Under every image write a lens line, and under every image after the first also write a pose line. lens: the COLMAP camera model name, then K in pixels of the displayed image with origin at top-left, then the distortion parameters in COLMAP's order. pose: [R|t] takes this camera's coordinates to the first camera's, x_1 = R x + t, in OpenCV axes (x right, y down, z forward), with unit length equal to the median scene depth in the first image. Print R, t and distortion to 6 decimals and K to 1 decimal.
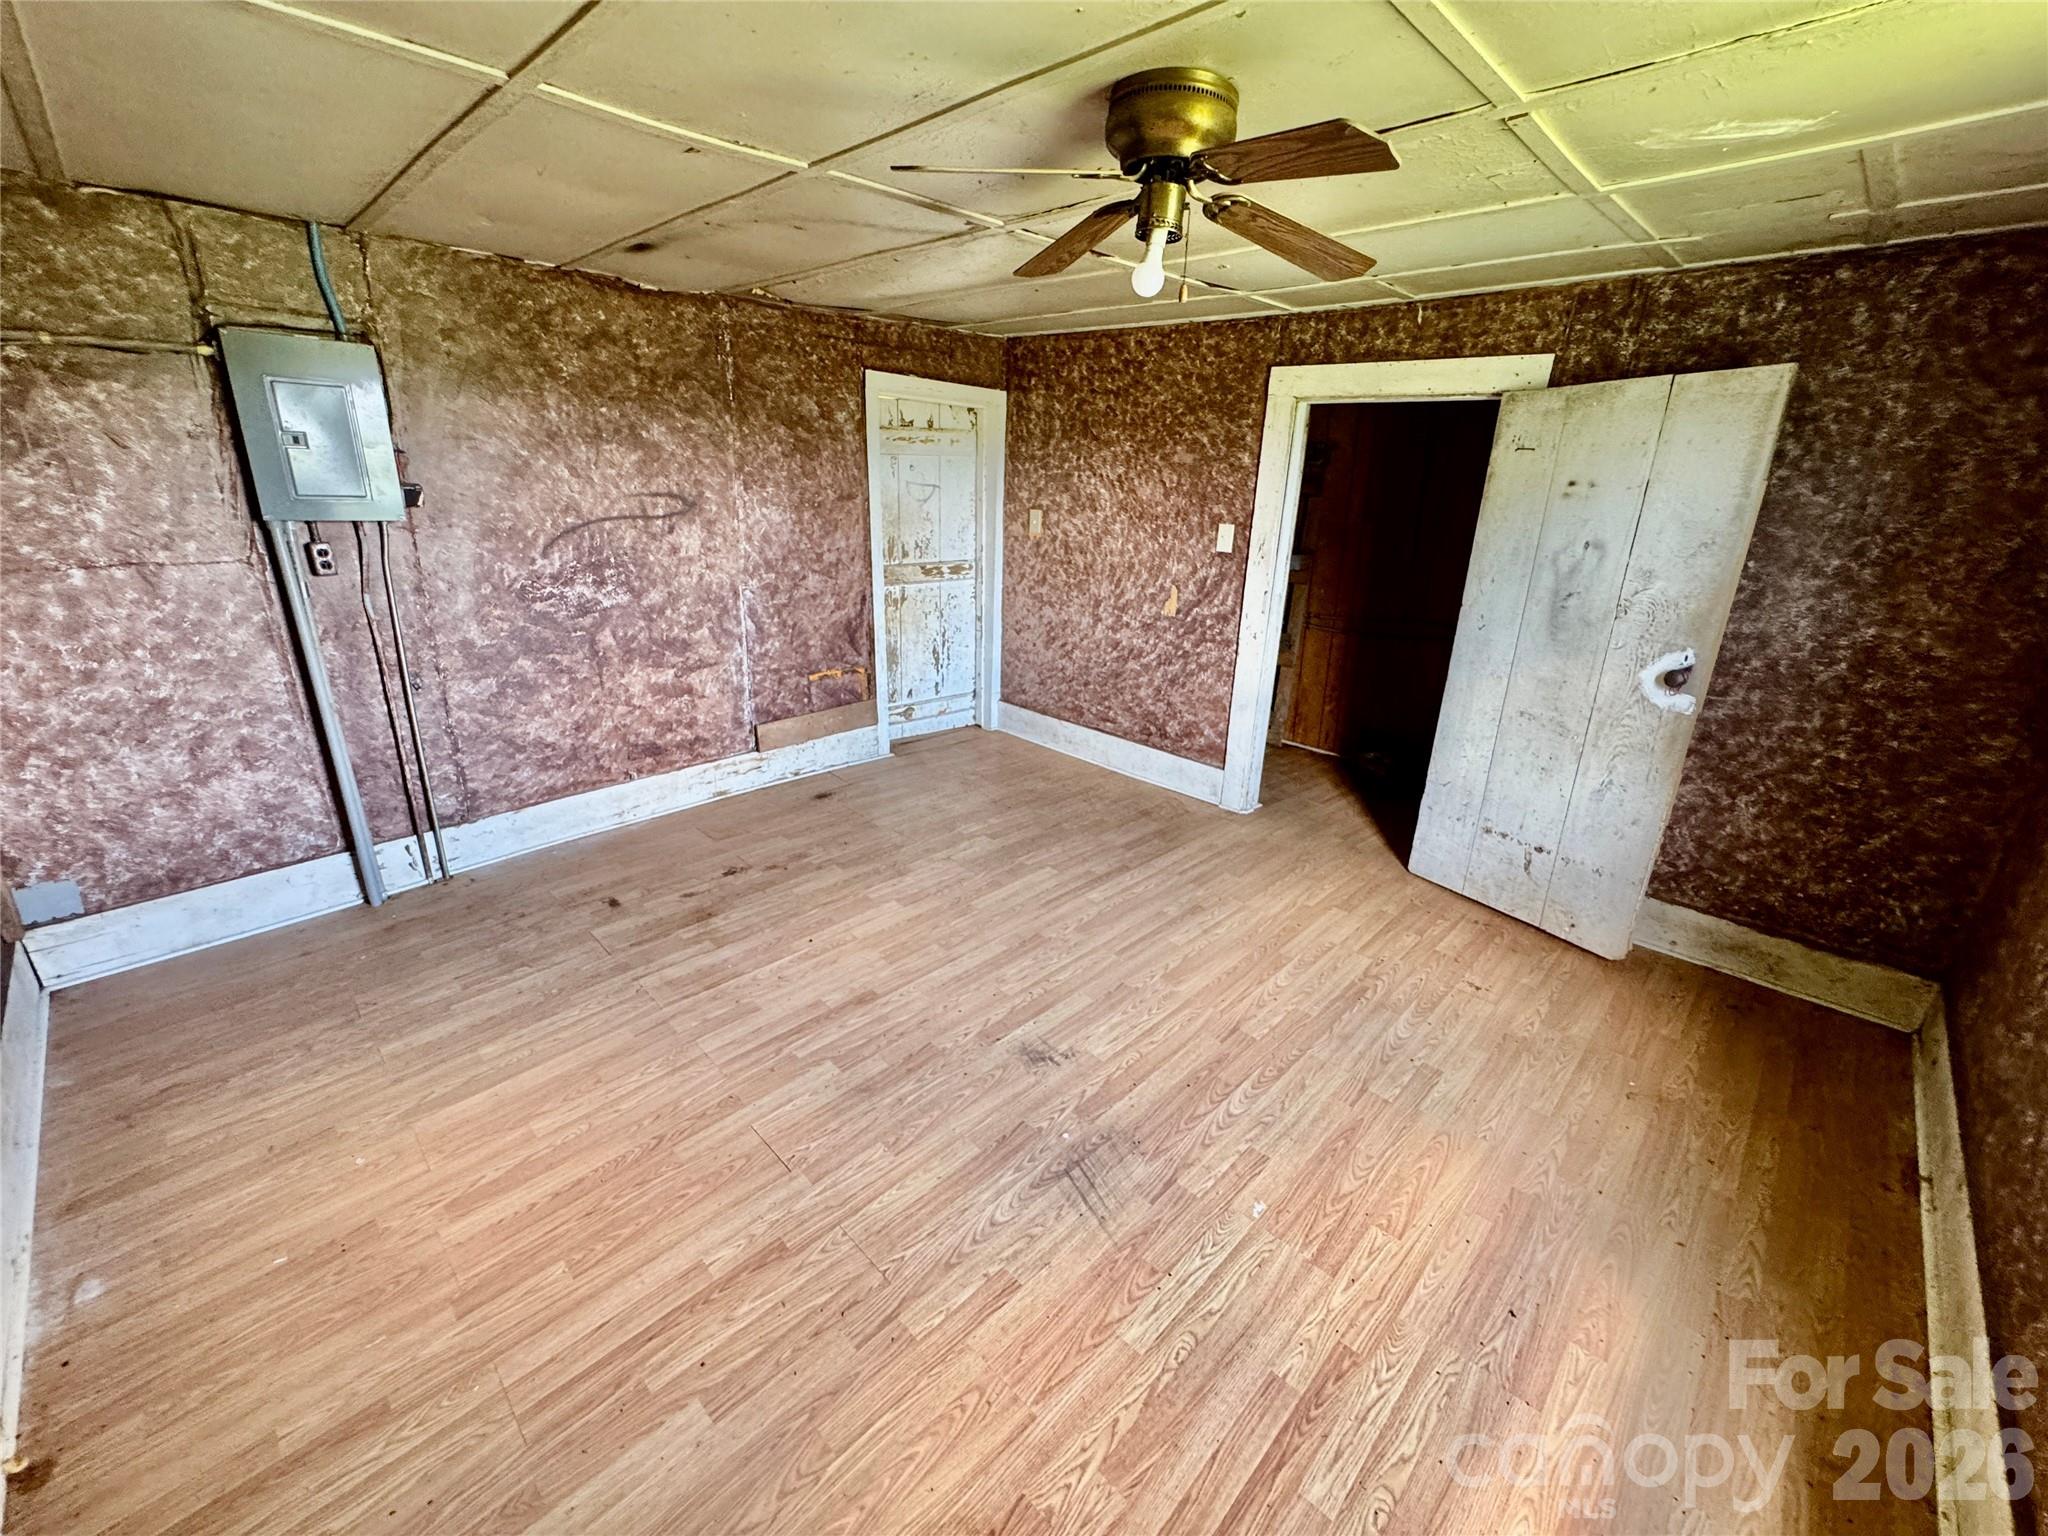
lens RADIAL K [[822.6, 0, 1021.3], [0, 822.6, 764.3], [0, 0, 1]] dist [-0.002553, -0.000280]
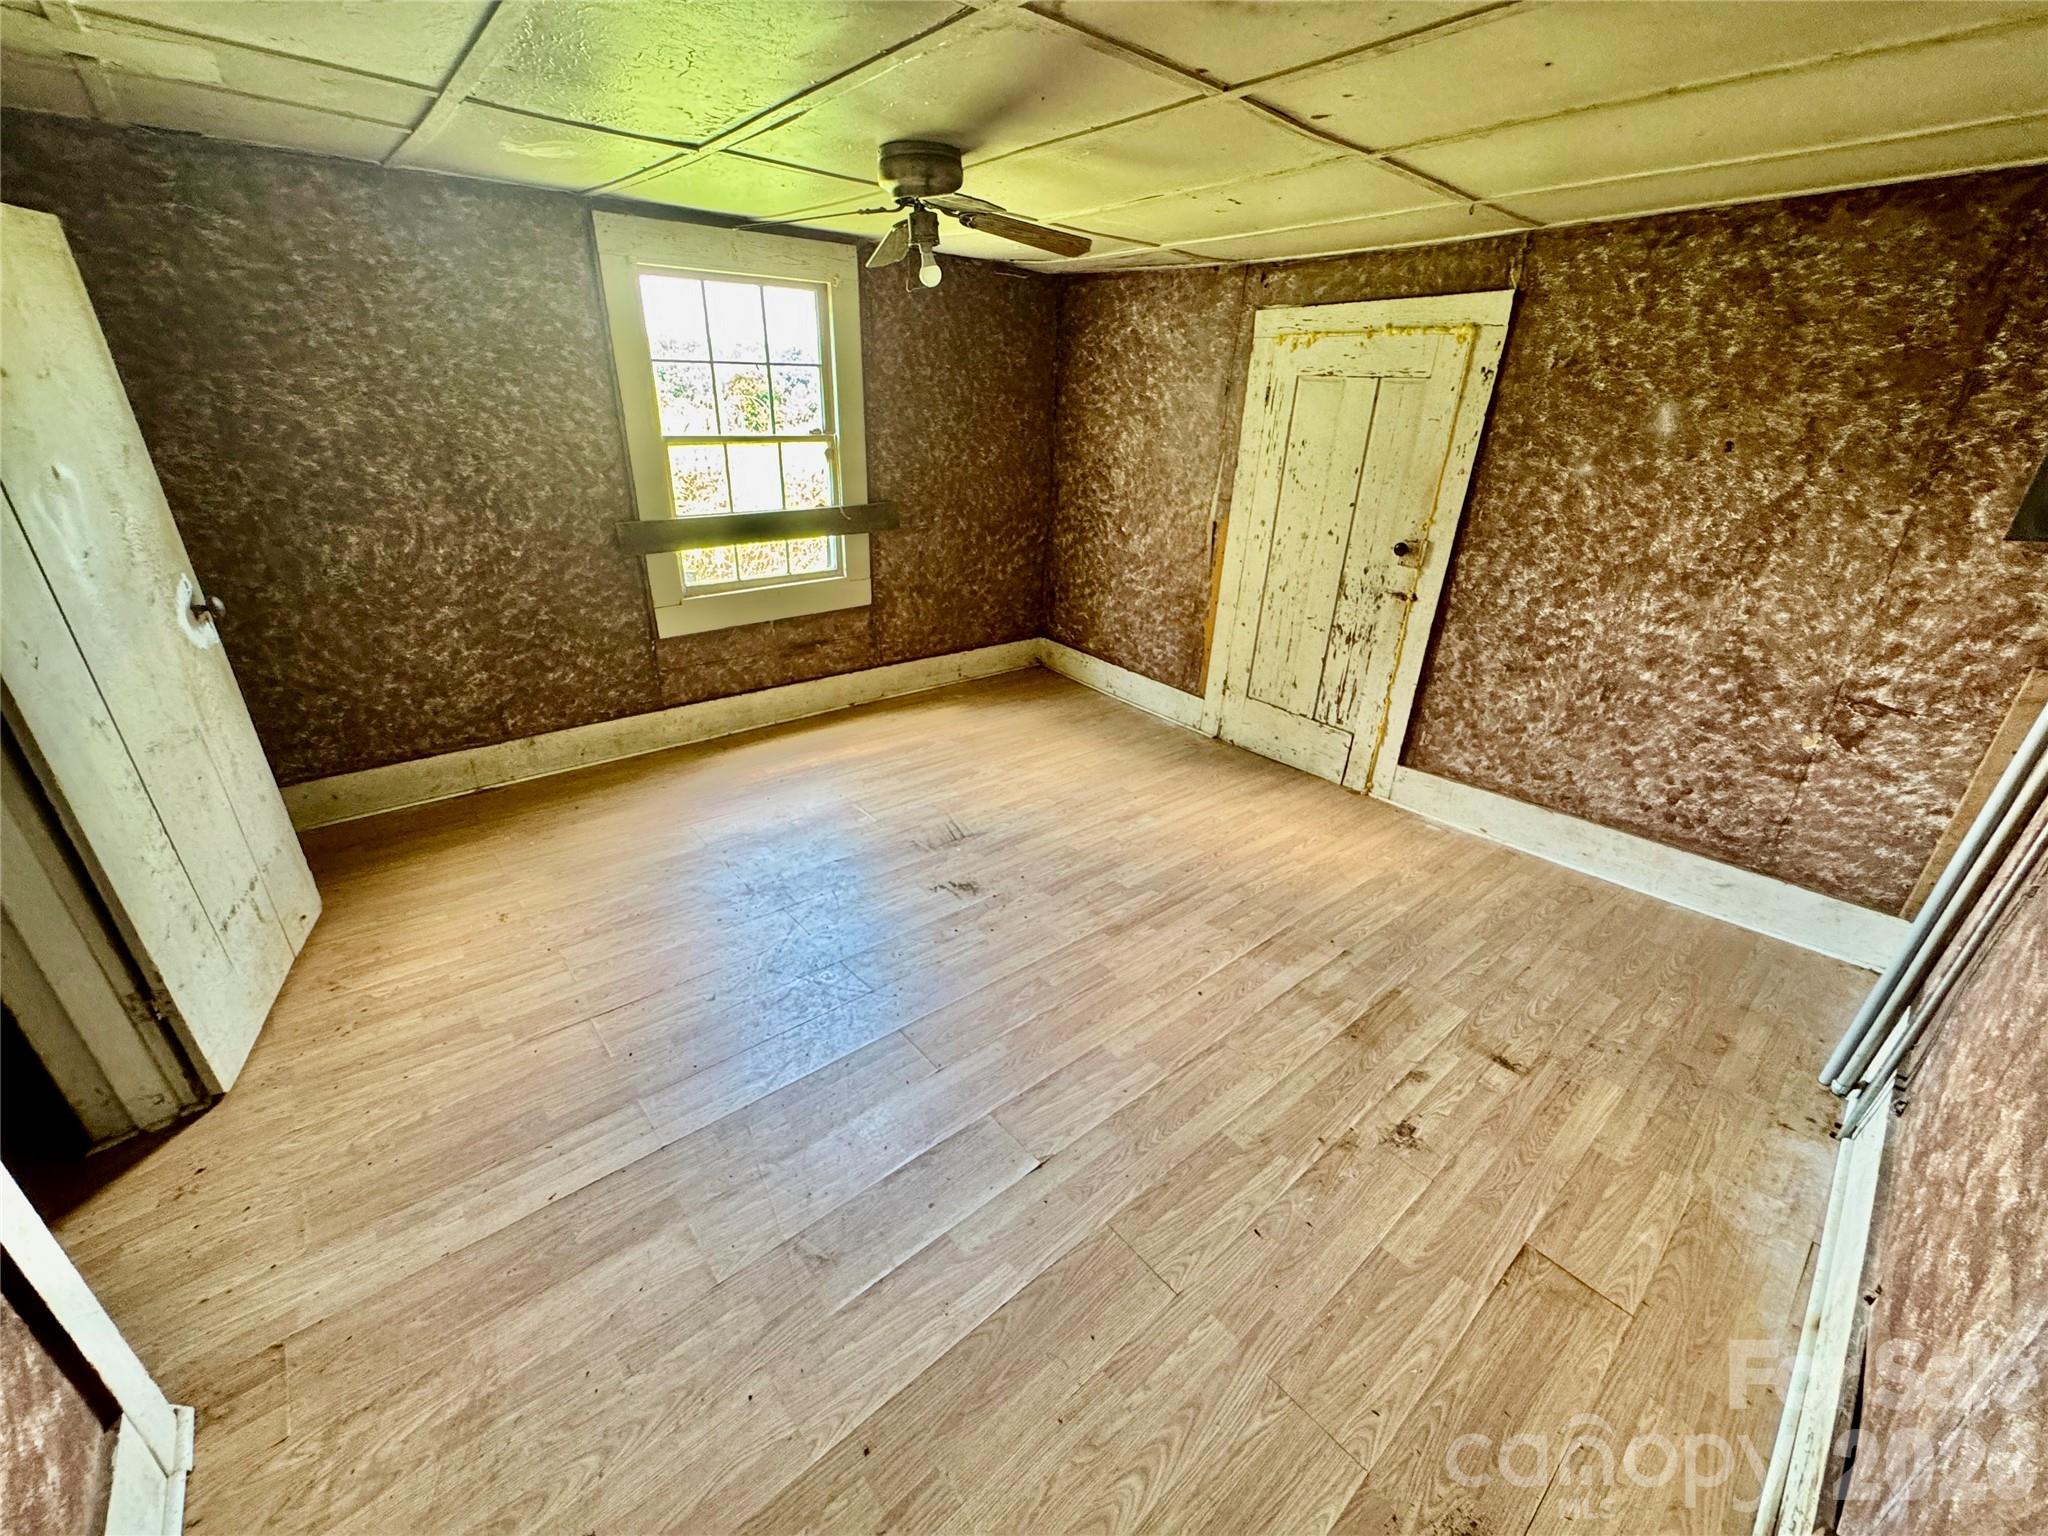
lens RADIAL K [[822.6, 0, 1021.3], [0, 822.6, 764.3], [0, 0, 1]] dist [-0.002553, -0.000280]
pose [[-0.994374, -0.089396, 0.056817, -0.107241], [-0.025854, 0.725012, 0.688251, -0.572769], [-0.102720, 0.682910, -0.723245, 1.576535]]
